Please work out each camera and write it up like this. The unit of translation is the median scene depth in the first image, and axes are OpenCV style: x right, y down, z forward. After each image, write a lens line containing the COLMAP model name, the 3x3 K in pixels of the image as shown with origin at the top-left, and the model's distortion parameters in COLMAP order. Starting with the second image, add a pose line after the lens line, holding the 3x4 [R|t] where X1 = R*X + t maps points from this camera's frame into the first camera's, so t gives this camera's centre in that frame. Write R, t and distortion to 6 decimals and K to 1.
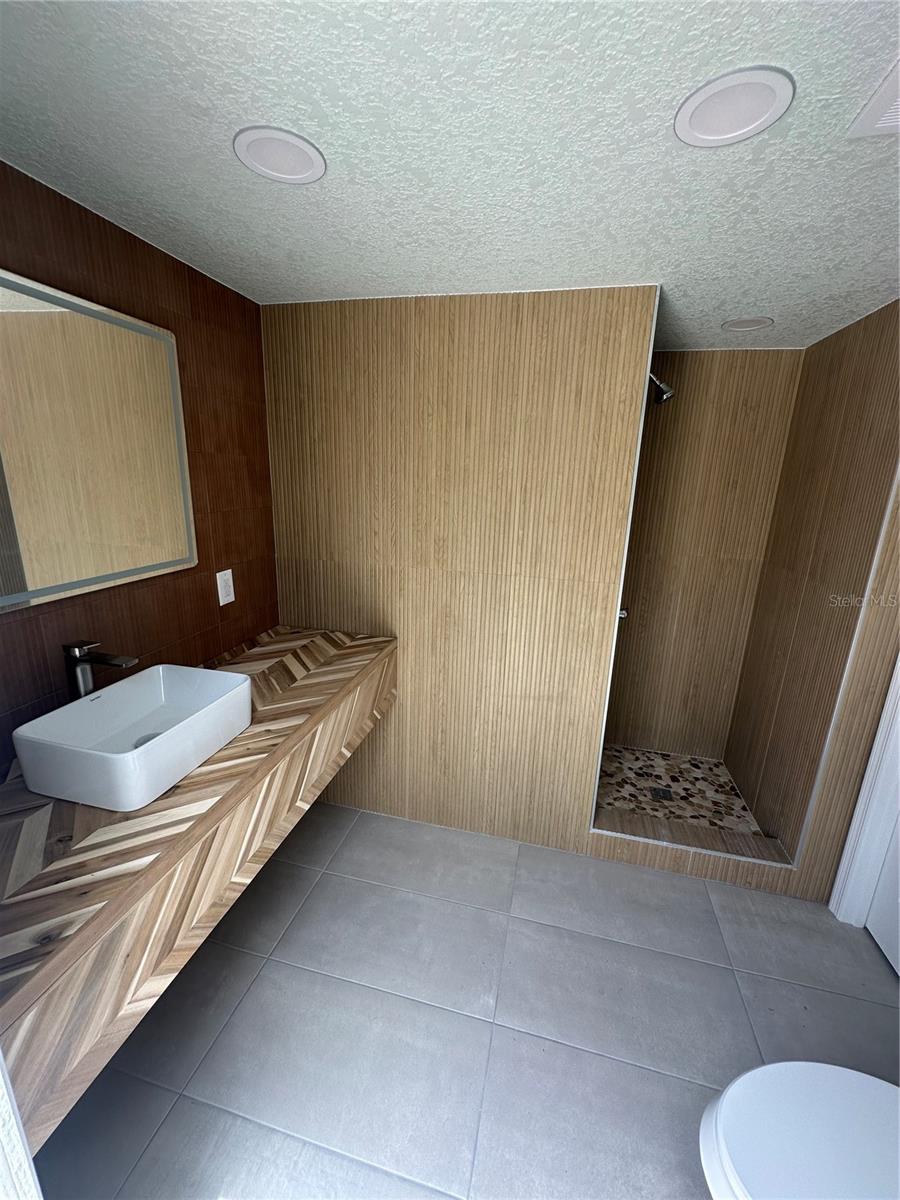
lens RADIAL K [[481.0, 0, 449.8], [0, 481.0, 598.6], [0, 0, 1]] dist [-0.004416, 0.000788]
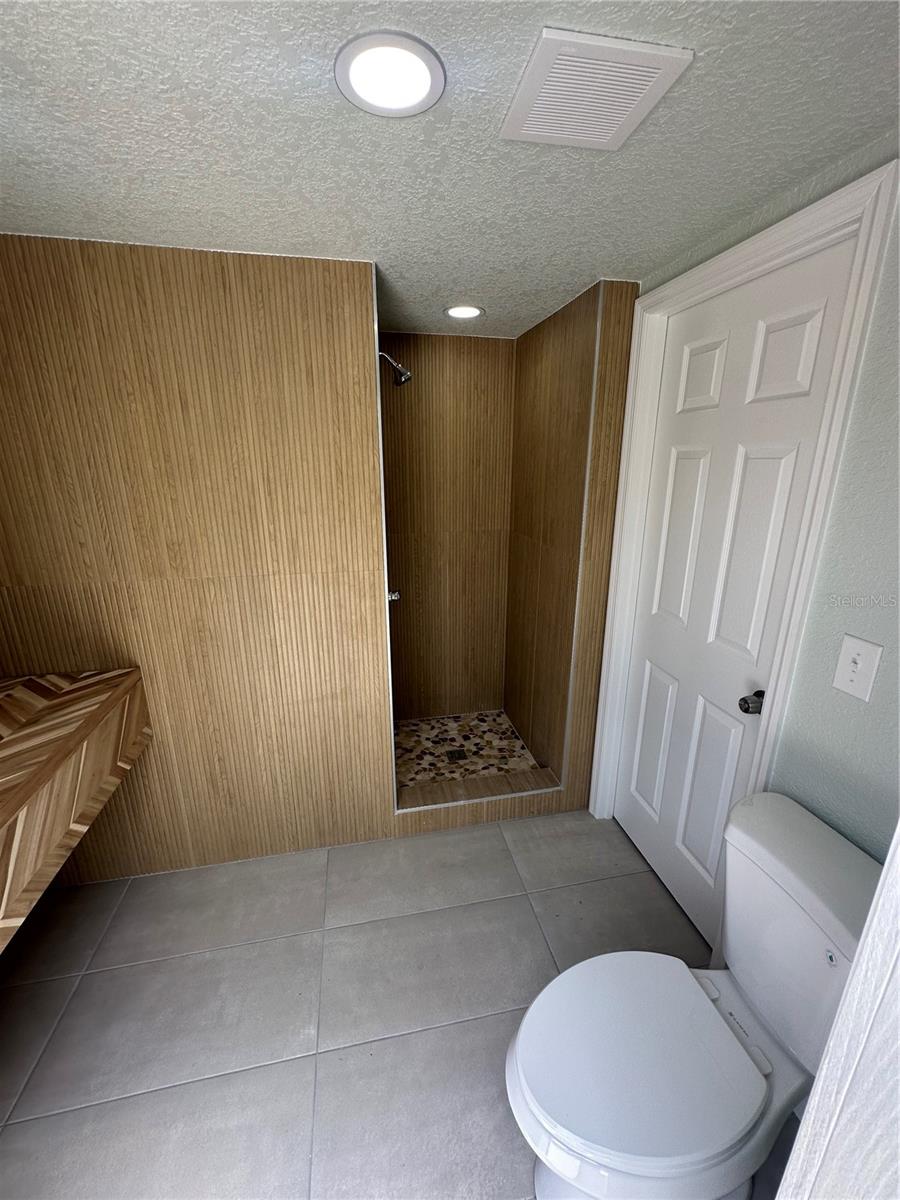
lens RADIAL K [[481.0, 0, 451.4], [0, 481.0, 598.6], [0, 0, 1]] dist [-0.004416, 0.000788]
pose [[0.903351, -0.152503, 0.400873, 0.071792], [0.136082, 0.988270, 0.069309, -0.021550], [-0.406741, -0.008058, 0.913508, 0.033130]]
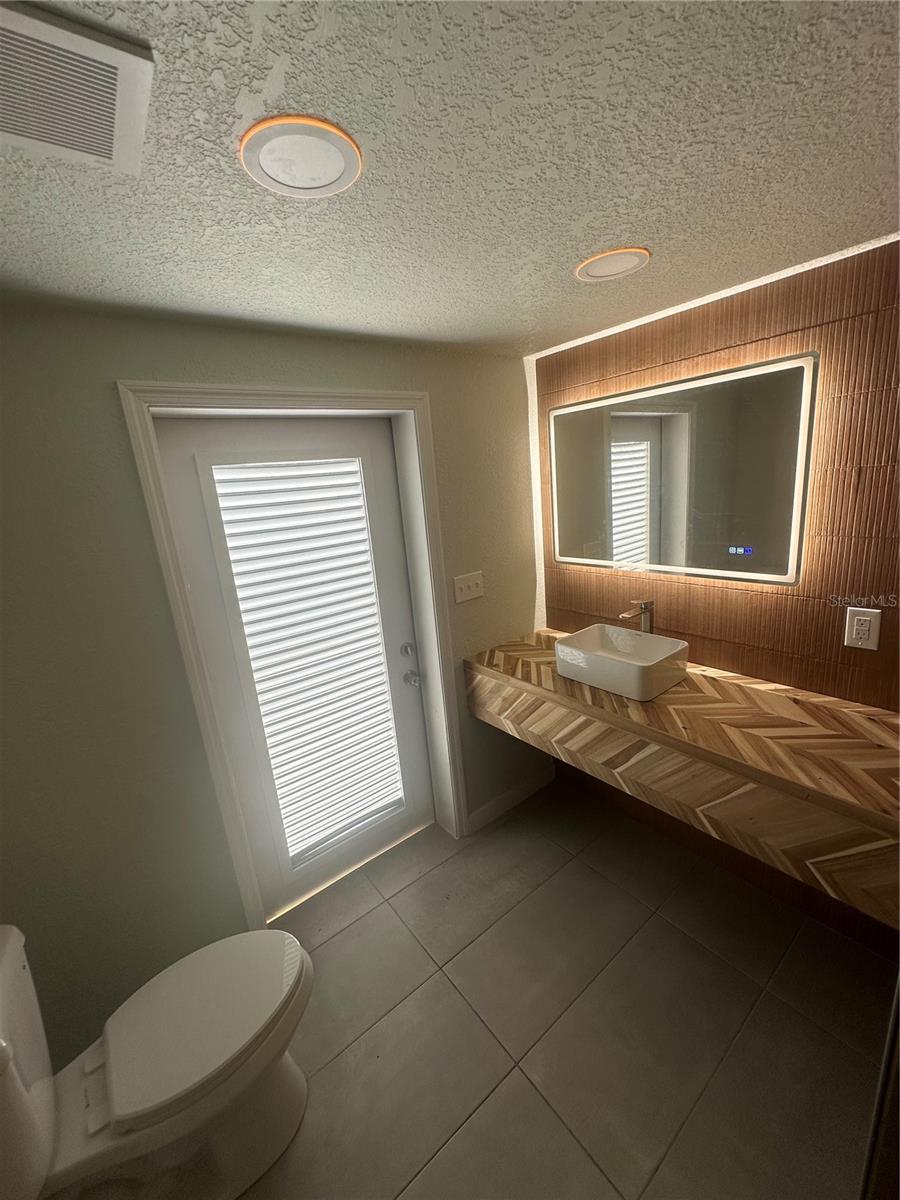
lens RADIAL K [[481.0, 0, 447.1], [0, 481.0, 602.7], [0, 0, 1]] dist [-0.004416, 0.000788]
pose [[-0.626504, 0.215925, -0.748912, 0.581386], [-0.130201, 0.918366, 0.373701, -0.279878], [0.768466, 0.331634, -0.547247, 0.900629]]
